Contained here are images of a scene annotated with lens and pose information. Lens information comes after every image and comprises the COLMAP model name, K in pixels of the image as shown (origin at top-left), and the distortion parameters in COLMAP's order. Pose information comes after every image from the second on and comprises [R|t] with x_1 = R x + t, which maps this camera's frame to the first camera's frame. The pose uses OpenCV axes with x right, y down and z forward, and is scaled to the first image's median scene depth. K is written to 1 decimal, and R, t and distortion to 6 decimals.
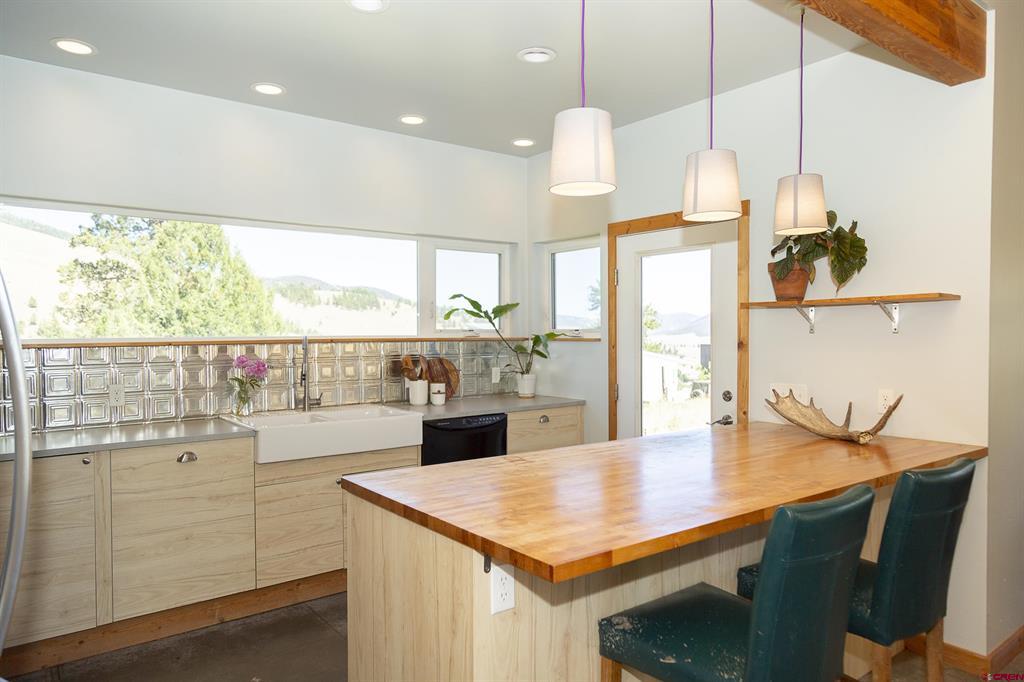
lens RADIAL K [[674.8, 0, 522.9], [0, 674.8, 345.0], [0, 0, 1]] dist [-0.028468, 0.004835]
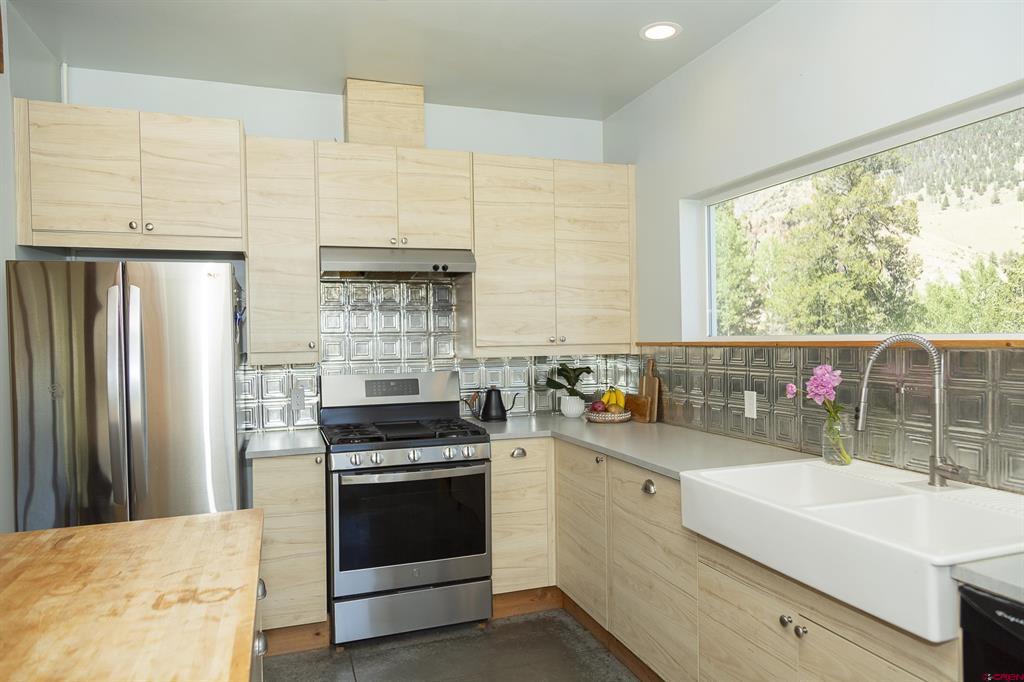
lens RADIAL K [[668.6, 0, 522.1], [0, 668.6, 340.9], [0, 0, 1]] dist [-0.001069, 0.002476]
pose [[-0.312678, 0.017268, -0.949702, 0.278224], [0.003310, 0.999848, 0.017090, -0.019756], [0.949853, 0.002200, -0.312688, 1.003452]]
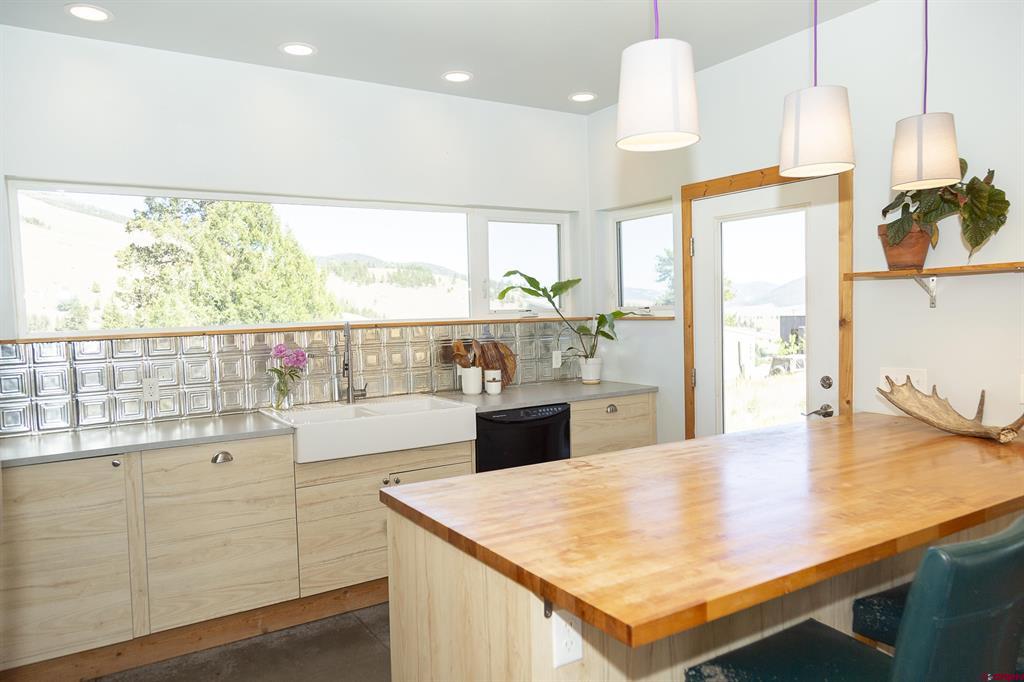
lens RADIAL K [[710.3, 0, 512.6], [0, 710.3, 346.5], [0, 0, 1]] dist [-0.023365, 0.004347]
pose [[0.994575, -0.016144, -0.102757, -0.001013], [0.019851, 0.999185, 0.035160, -0.010325], [0.102105, -0.037010, 0.994085, 0.071122]]
